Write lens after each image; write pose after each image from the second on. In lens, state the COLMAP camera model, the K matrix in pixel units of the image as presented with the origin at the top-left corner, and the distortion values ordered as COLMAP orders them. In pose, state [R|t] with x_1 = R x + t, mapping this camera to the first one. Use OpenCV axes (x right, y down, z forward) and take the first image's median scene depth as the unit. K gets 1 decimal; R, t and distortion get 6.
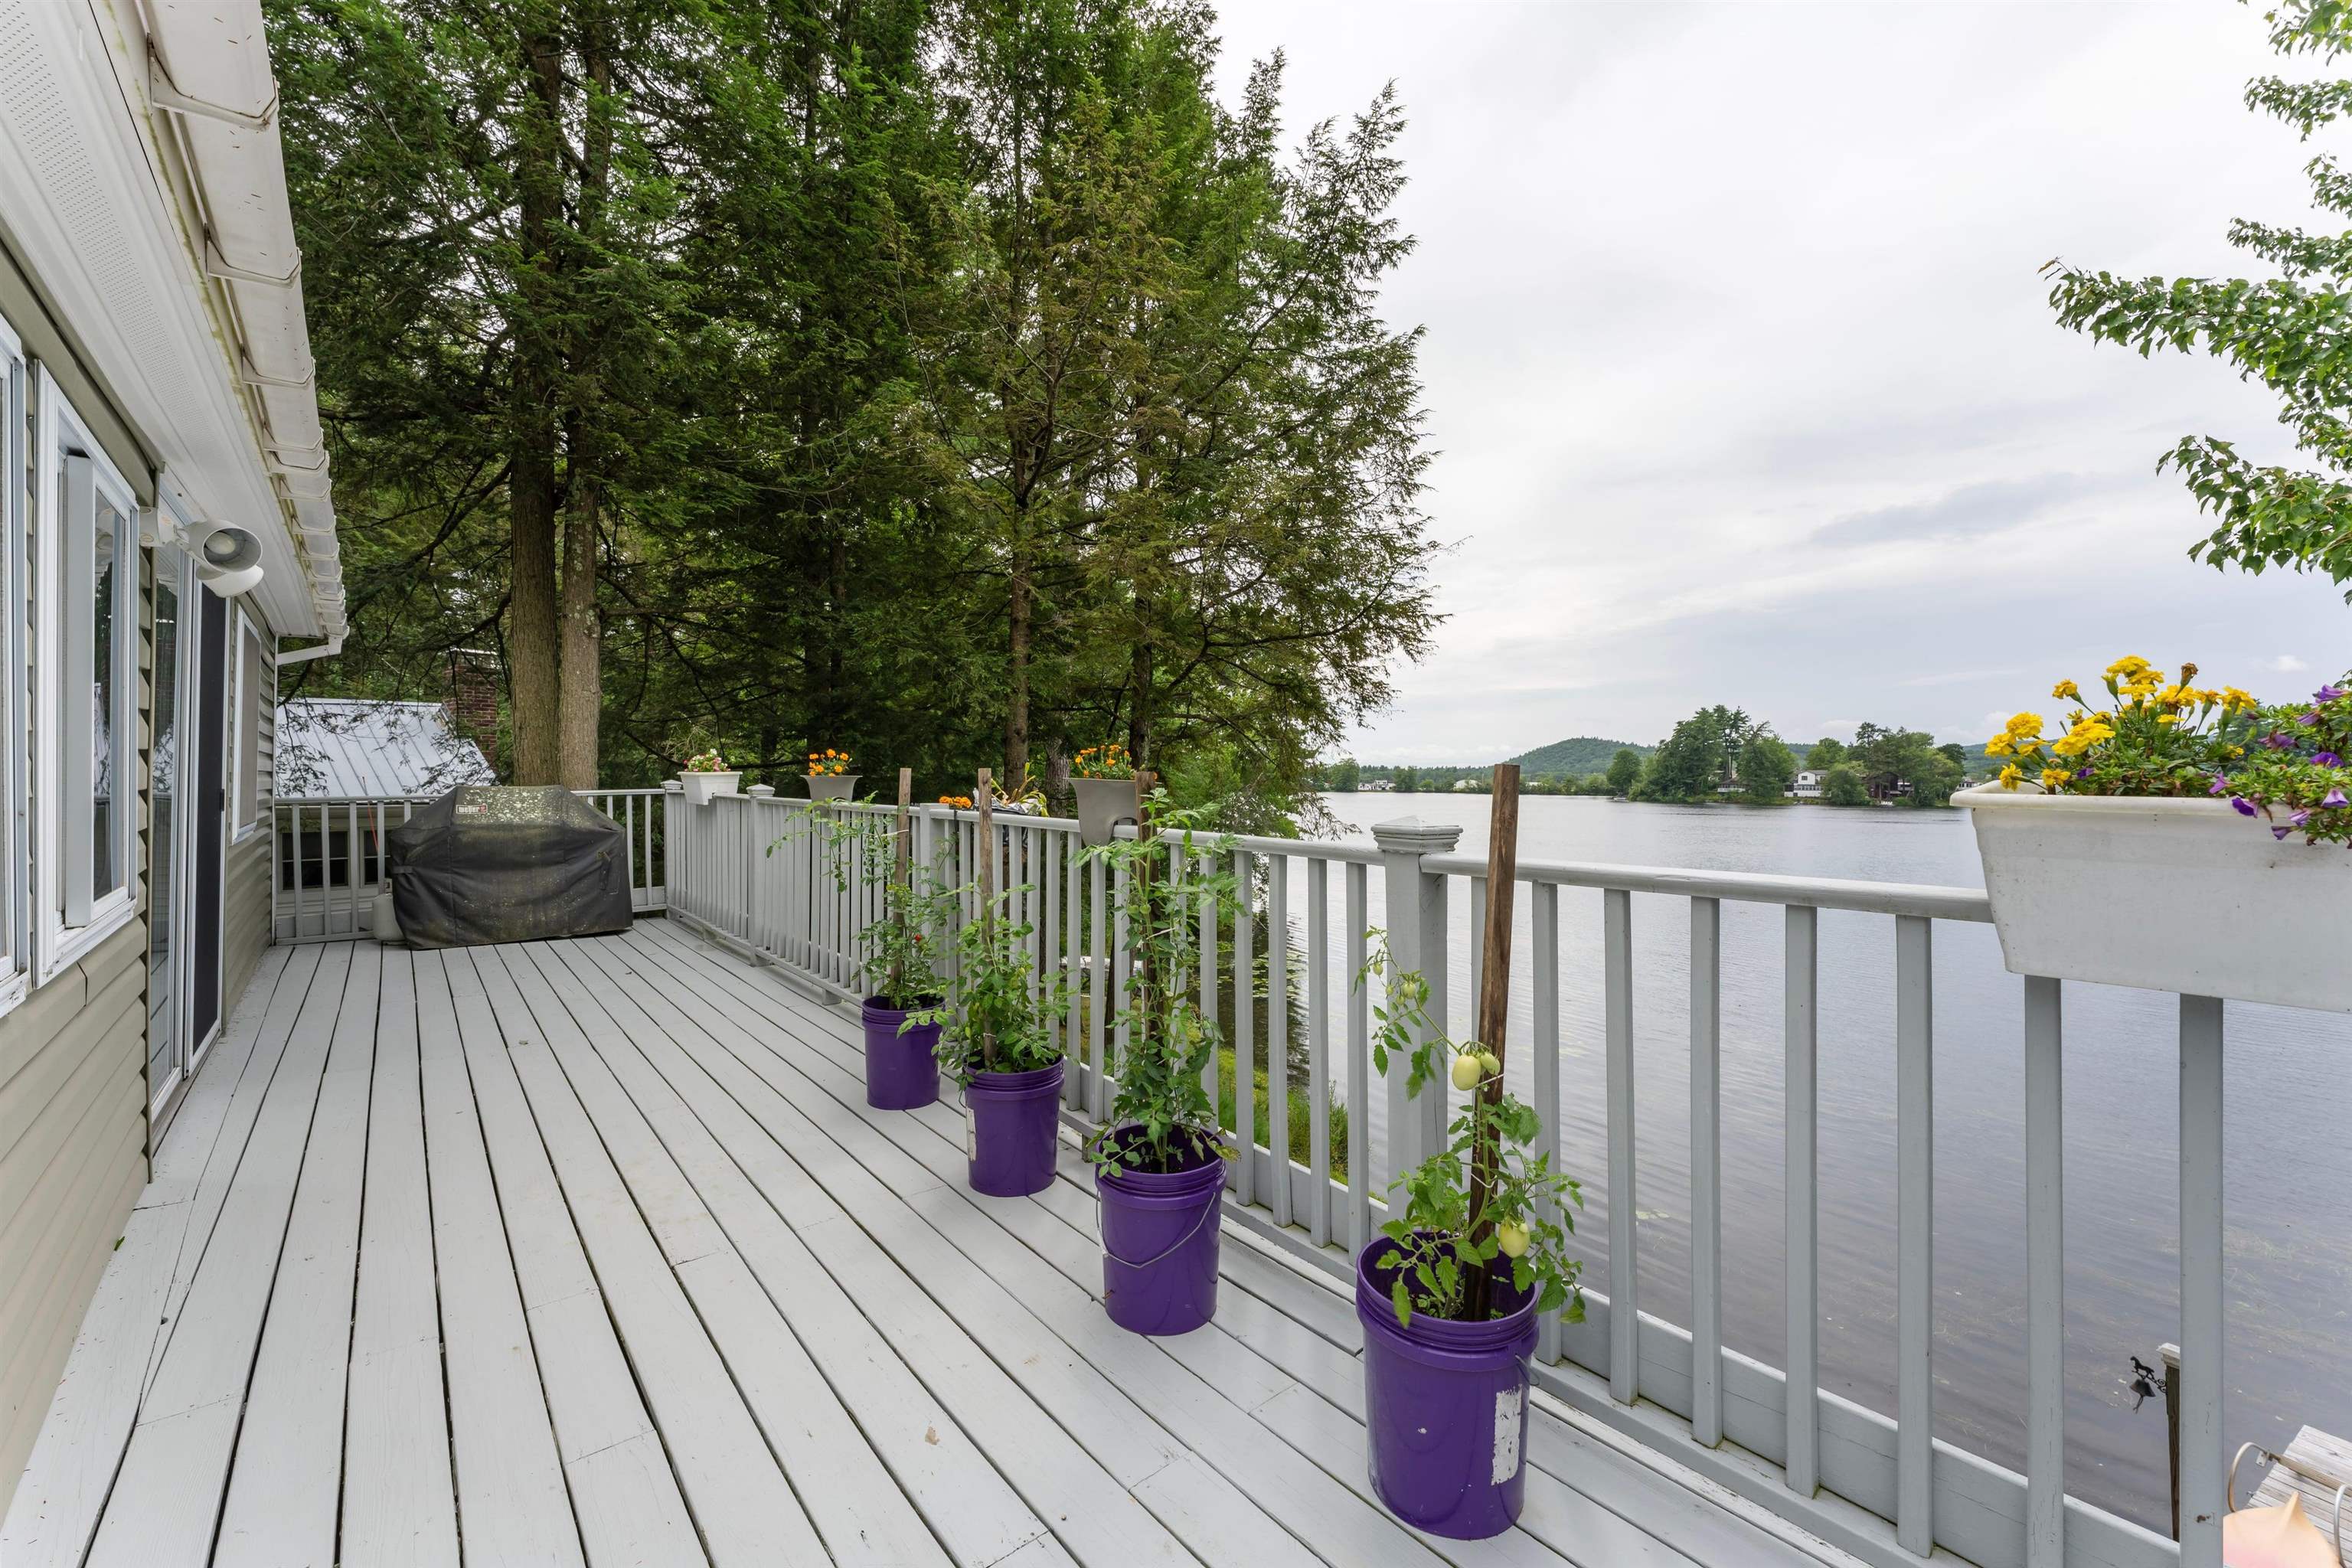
lens RADIAL K [[941.5, 0, 1174.6], [0, 941.5, 774.0], [0, 0, 1]] dist [-0.000388, -0.001584]
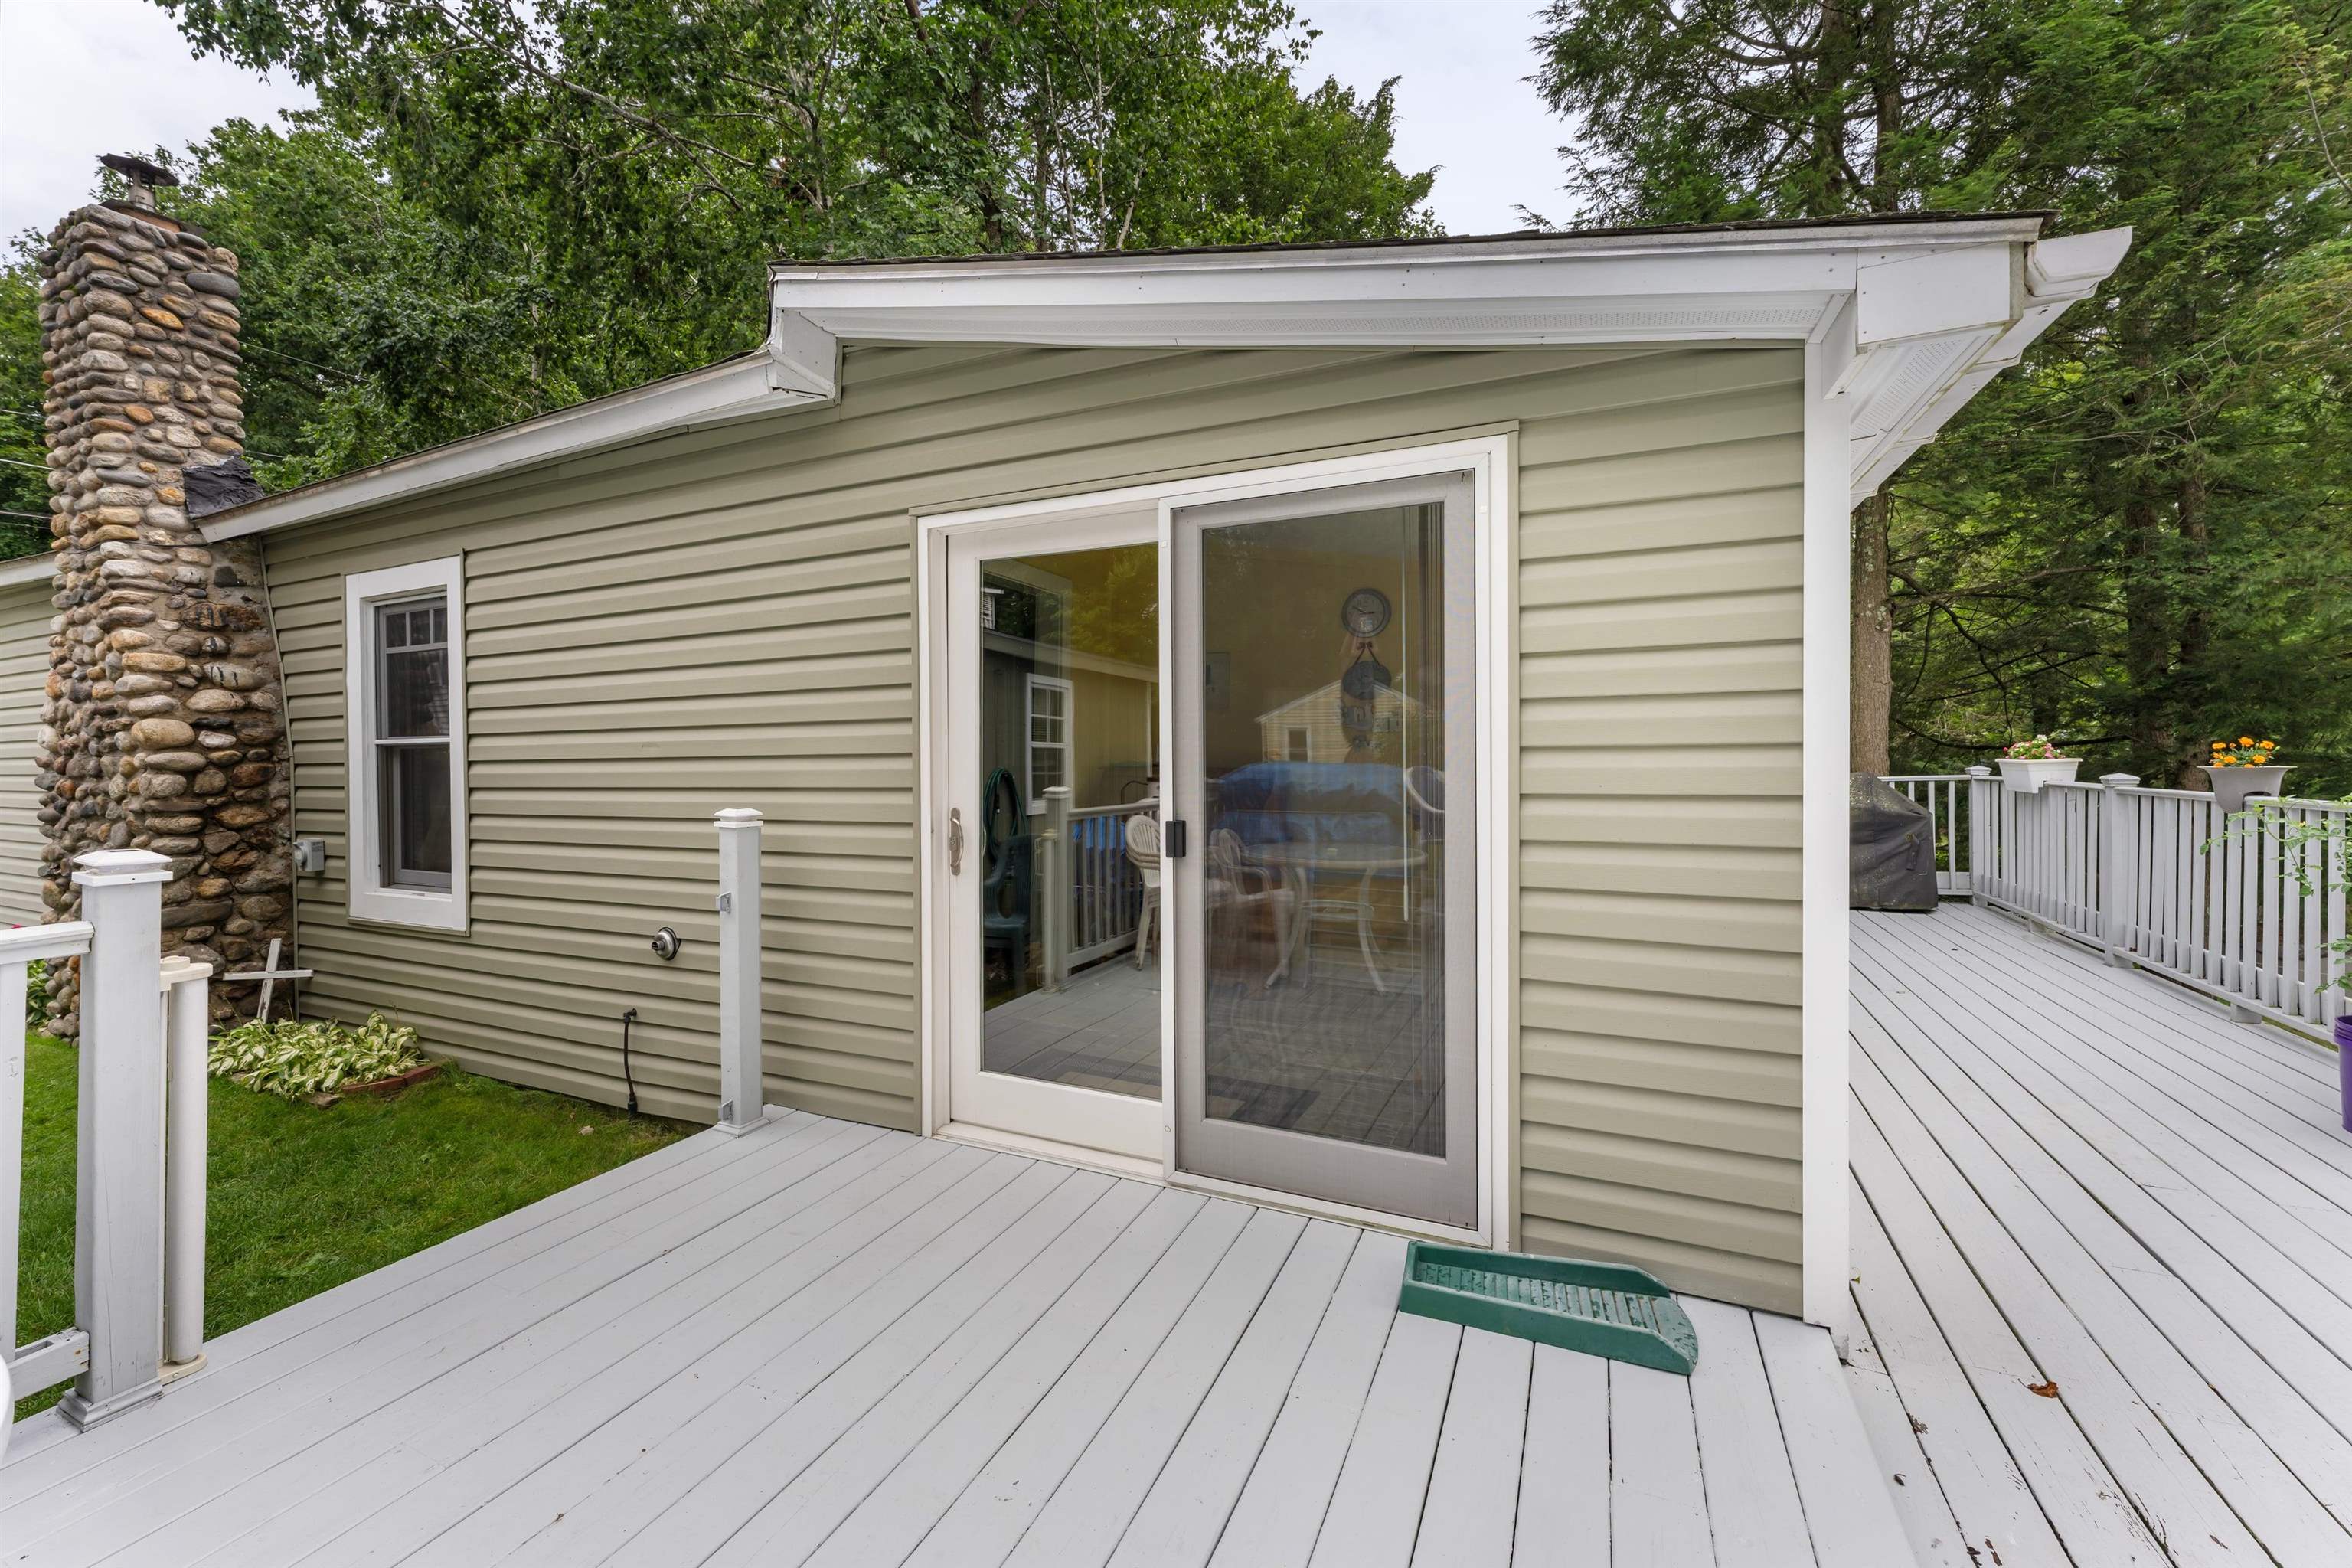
lens RADIAL K [[941.5, 0, 1174.2], [0, 941.5, 769.9], [0, 0, 1]] dist [-0.000388, -0.001584]
pose [[0.417762, 0.002327, -0.908553, 0.013630], [0.014287, 0.999856, 0.009130, -0.012494], [0.908444, -0.016795, 0.417669, -0.208144]]
